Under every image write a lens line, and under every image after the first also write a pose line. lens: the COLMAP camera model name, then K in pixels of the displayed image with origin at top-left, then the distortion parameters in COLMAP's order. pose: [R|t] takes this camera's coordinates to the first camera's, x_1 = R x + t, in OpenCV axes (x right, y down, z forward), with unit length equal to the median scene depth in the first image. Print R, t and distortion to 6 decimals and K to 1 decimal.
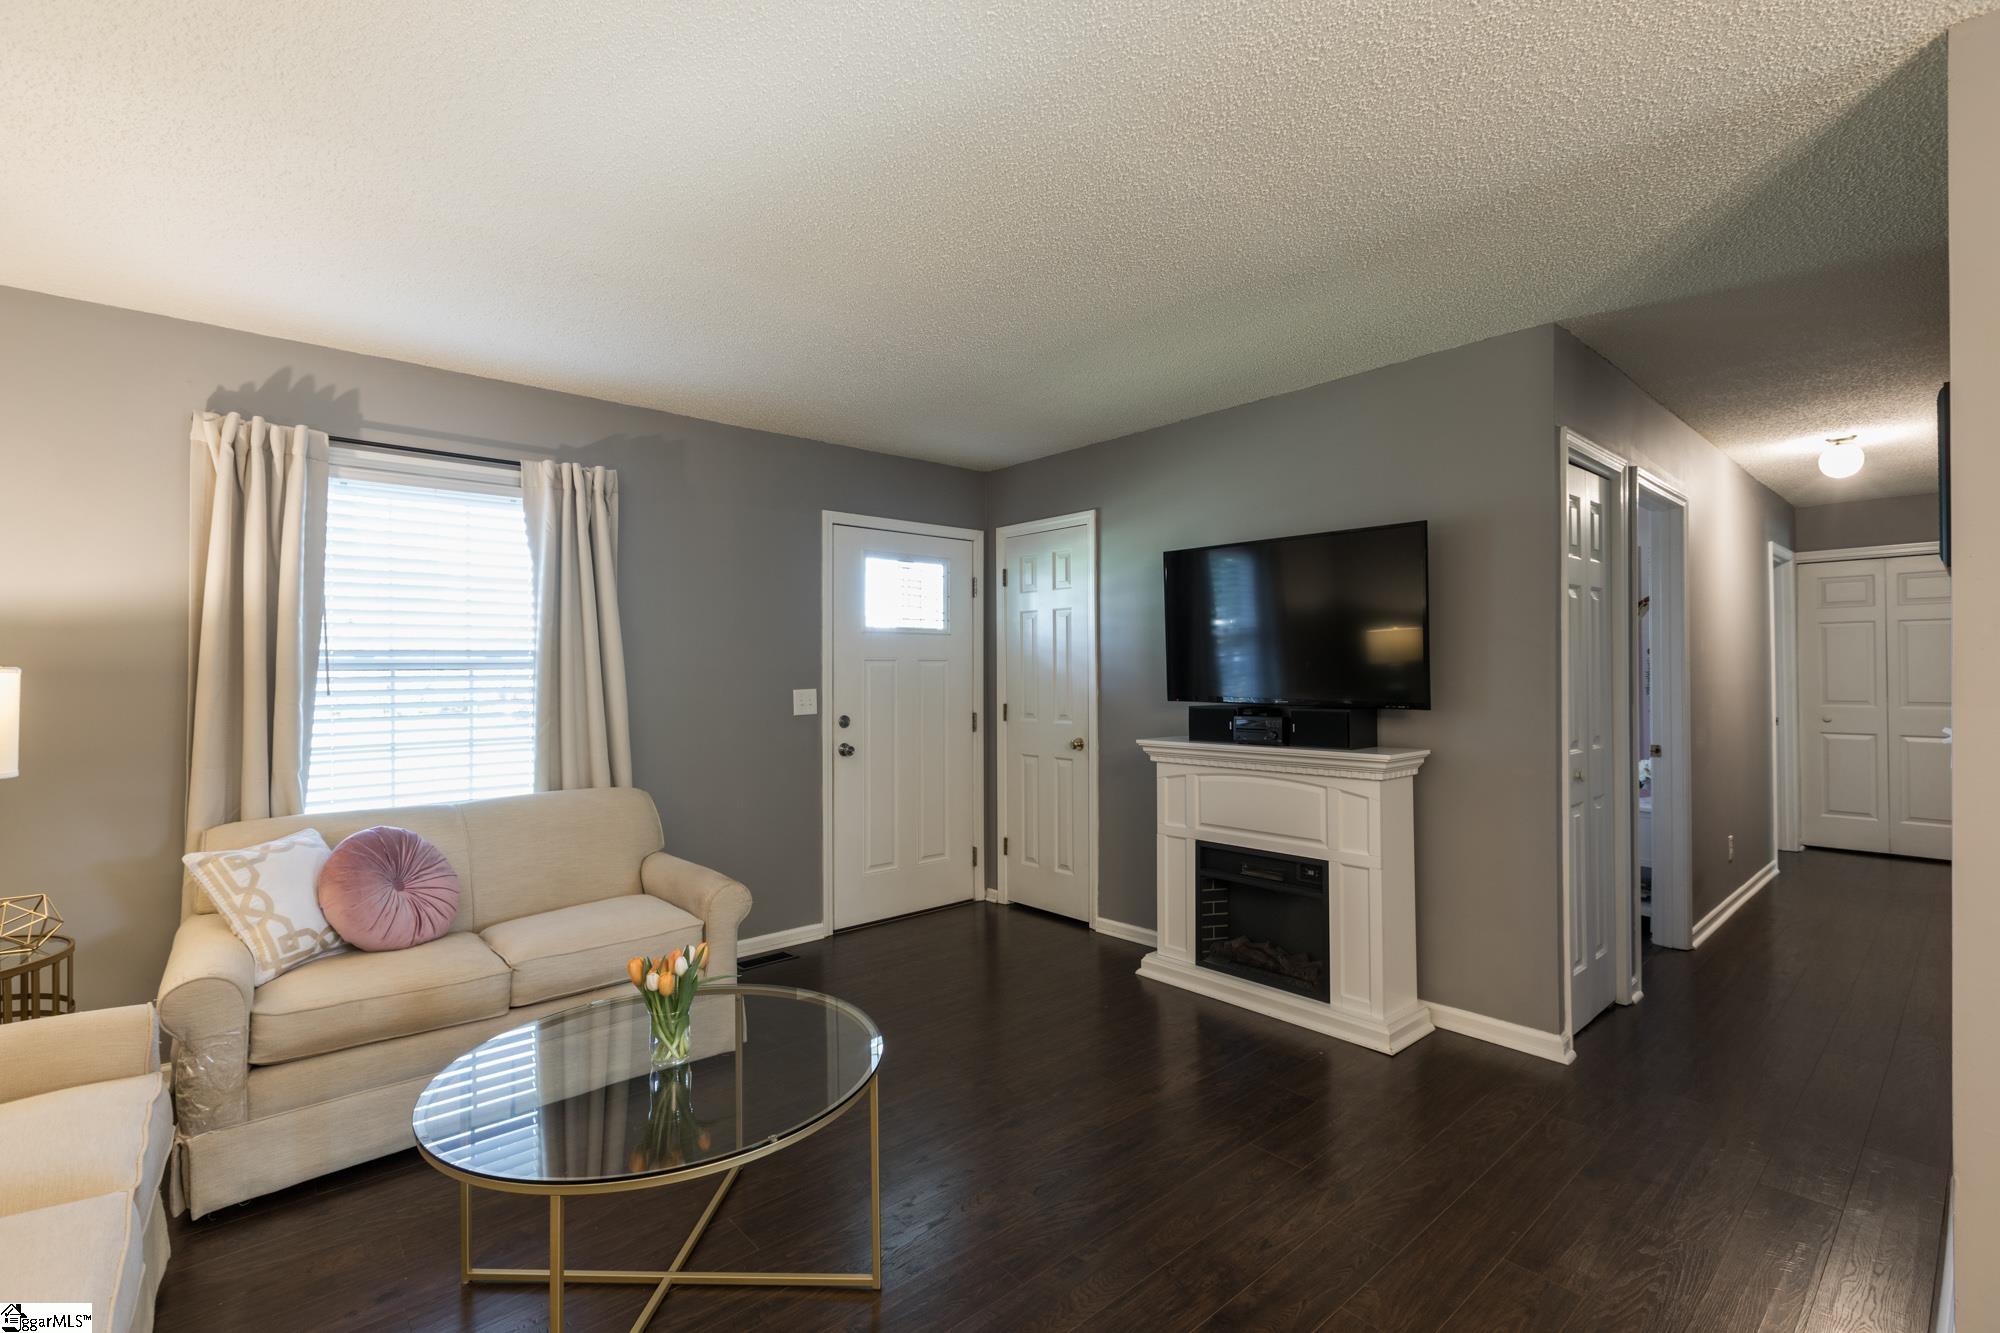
lens RADIAL K [[882.8, 0, 1000.0], [0, 882.8, 666.5], [0, 0, 1]] dist [-0.002128, -0.001904]
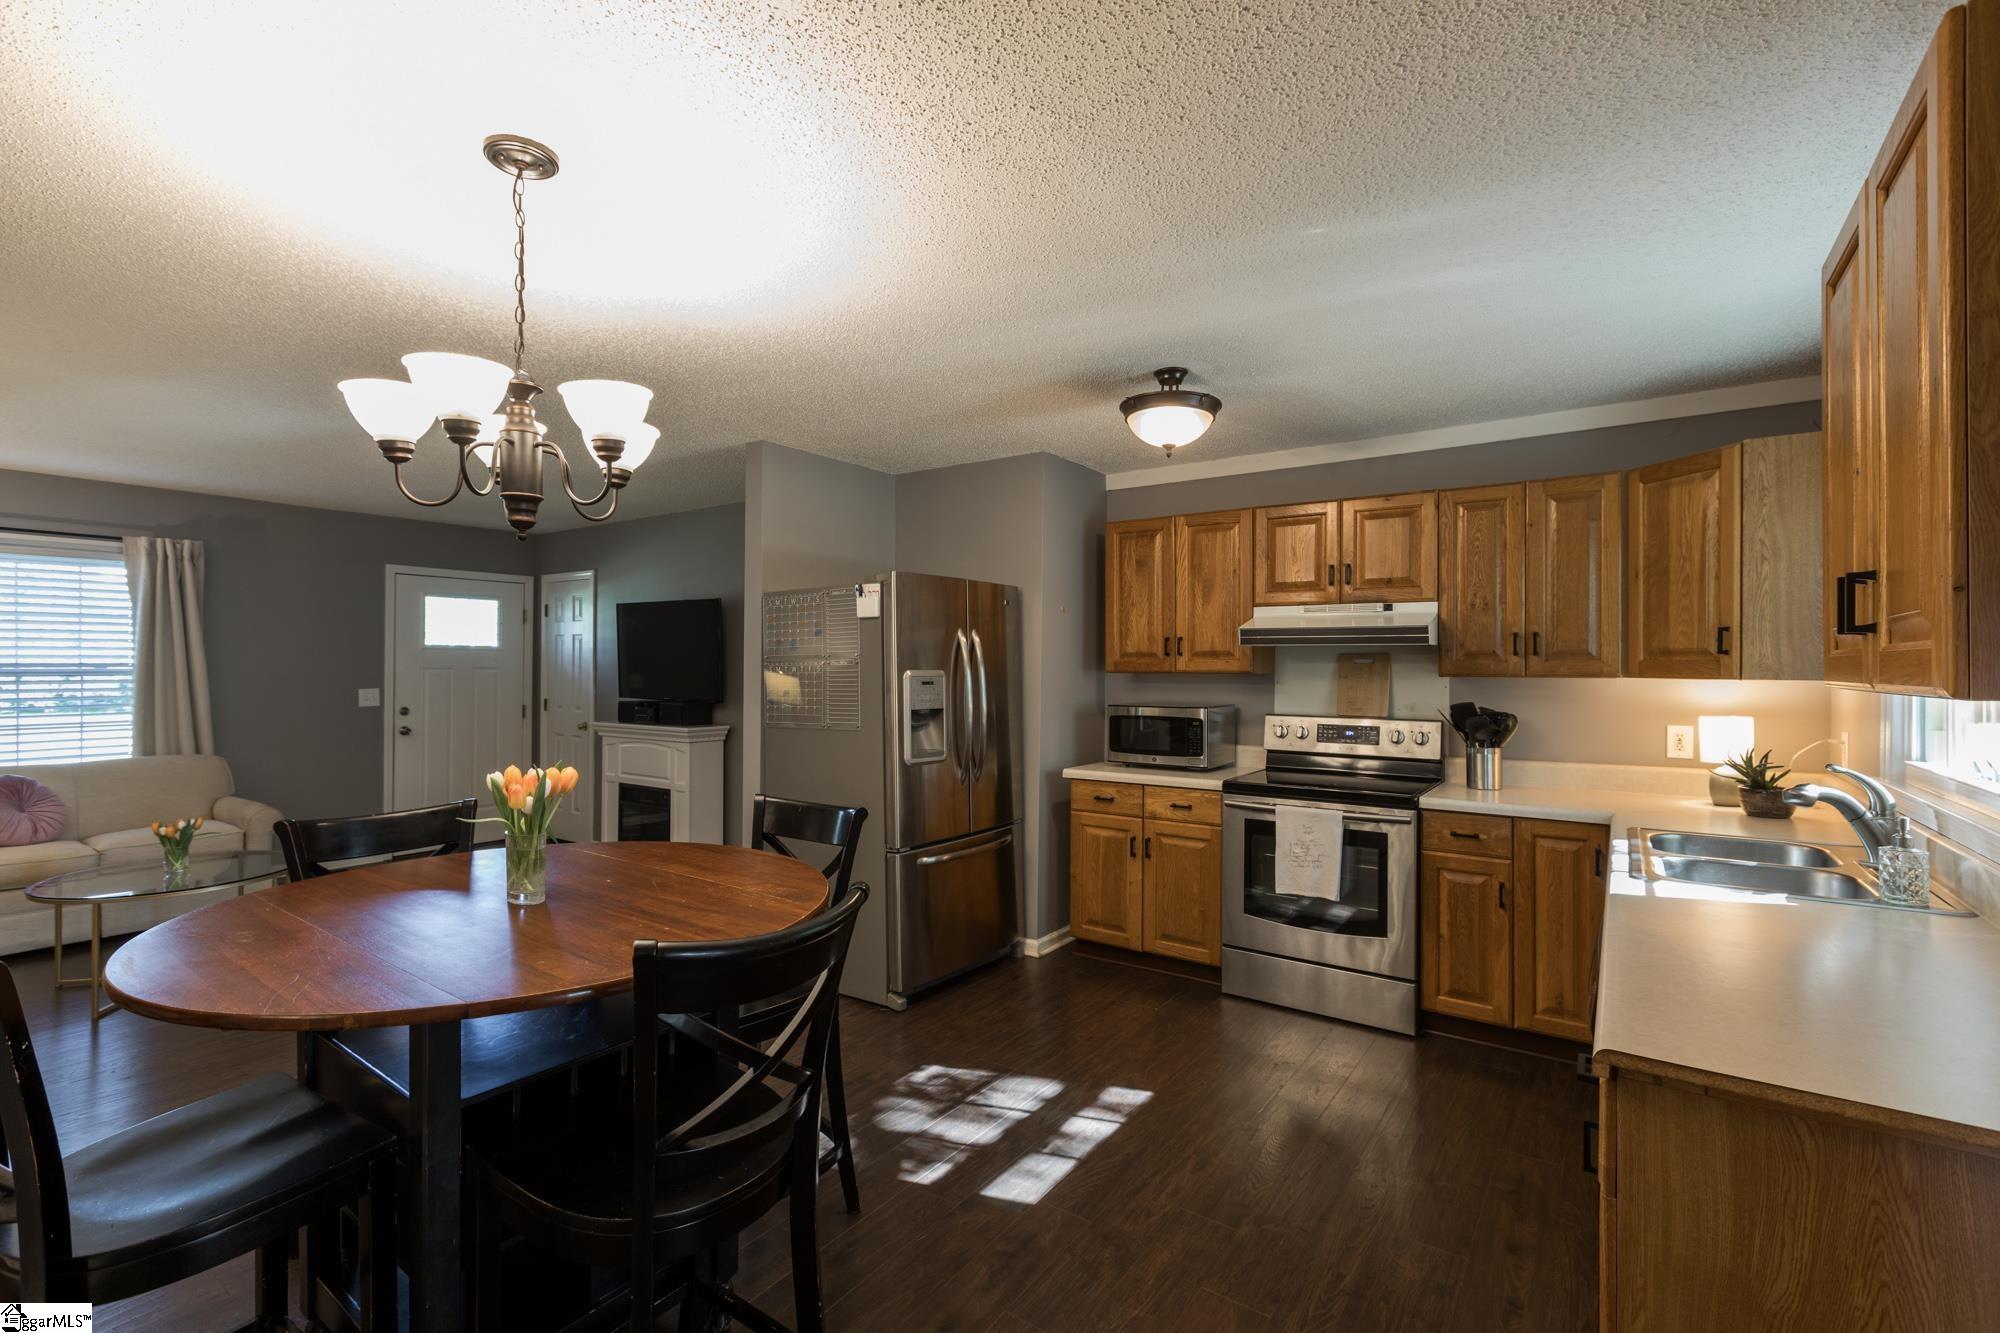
lens RADIAL K [[882.8, 0, 1000.0], [0, 882.8, 666.5], [0, 0, 1]] dist [-0.002128, -0.001904]
pose [[0.972905, 0.009390, 0.231013, 0.561146], [-0.011000, 0.999923, 0.005684, -0.037533], [-0.230942, -0.008071, 0.972934, -0.795219]]
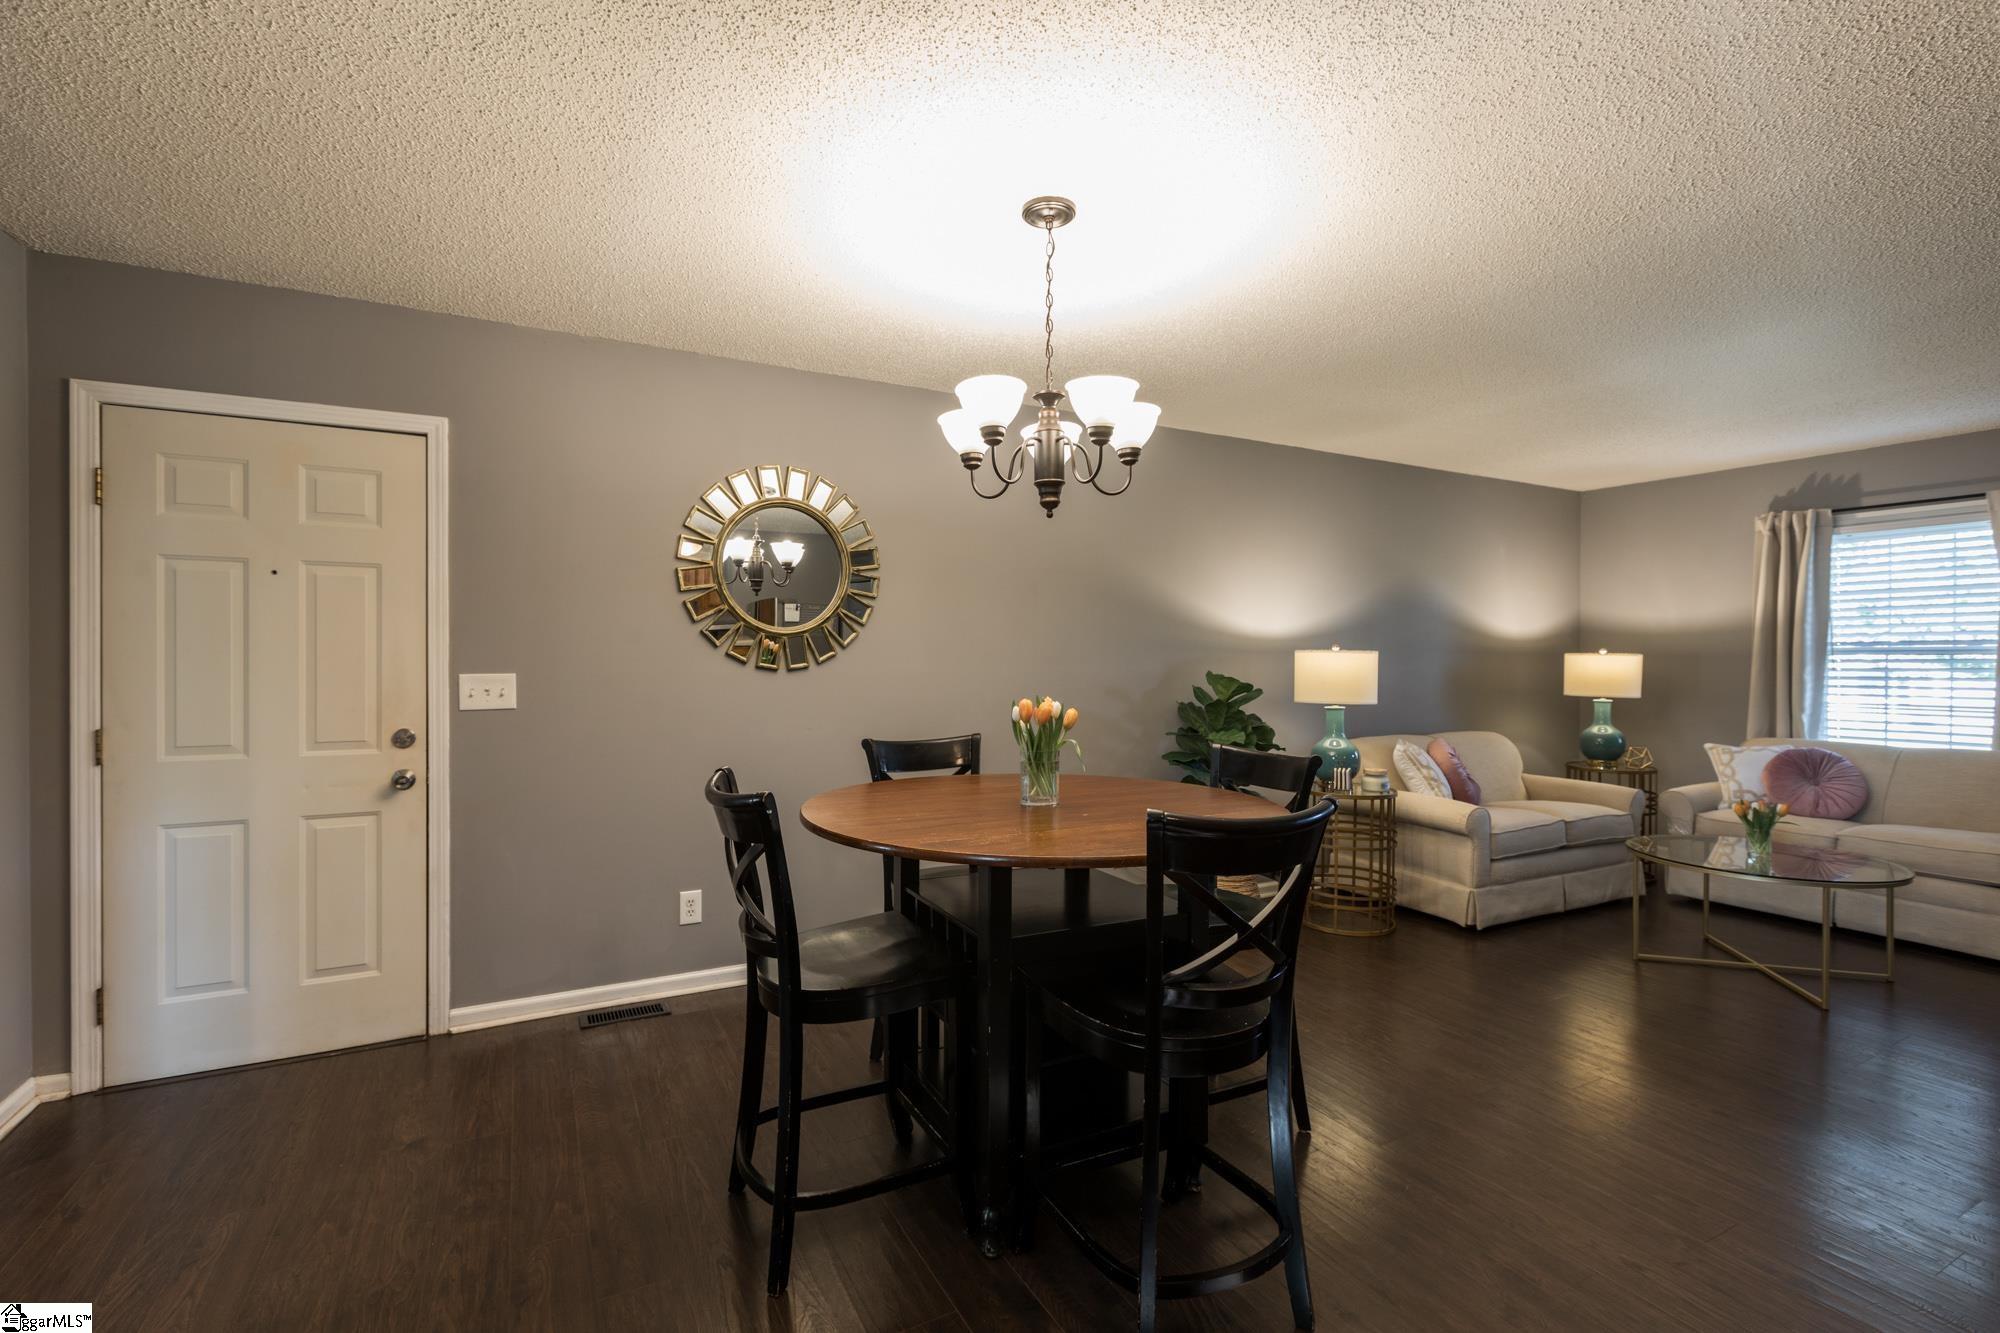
lens RADIAL K [[882.8, 0, 1000.0], [0, 882.8, 666.5], [0, 0, 1]] dist [-0.002128, -0.001904]
pose [[-0.252344, 0.016129, -0.967503, 1.060803], [0.003932, 0.999870, 0.015643, -0.004711], [0.967630, 0.000144, -0.252375, -0.063997]]
